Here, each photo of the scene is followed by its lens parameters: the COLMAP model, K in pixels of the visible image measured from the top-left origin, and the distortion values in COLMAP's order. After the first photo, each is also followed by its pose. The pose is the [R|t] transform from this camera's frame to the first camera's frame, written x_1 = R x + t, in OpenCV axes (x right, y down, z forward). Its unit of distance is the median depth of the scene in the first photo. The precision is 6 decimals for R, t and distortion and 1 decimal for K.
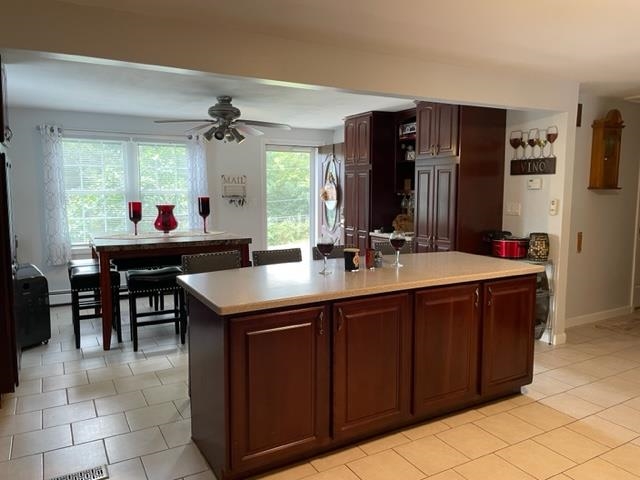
lens RADIAL K [[478.7, 0, 320.0], [0, 478.7, 240.0], [0, 0, 1]] dist [0.010444, -0.003685]
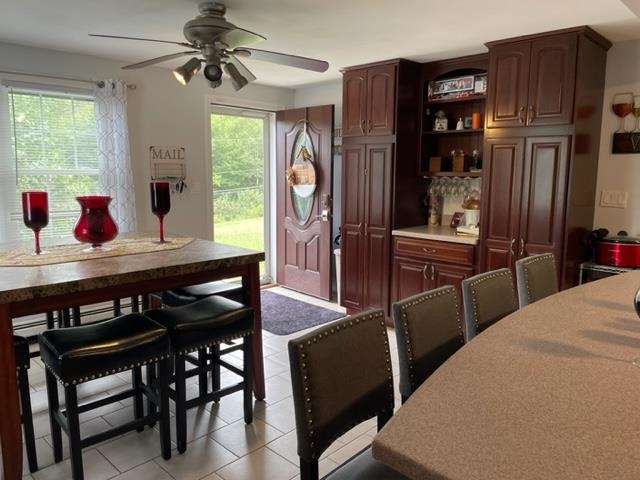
lens RADIAL K [[478.7, 0, 320.0], [0, 478.7, 240.0], [0, 0, 1]] dist [0.010444, -0.003685]
pose [[0.954637, -0.036256, 0.295558, -0.212616], [0.023043, 0.998578, 0.048066, -0.038912], [-0.296881, -0.039075, 0.954115, 0.343947]]
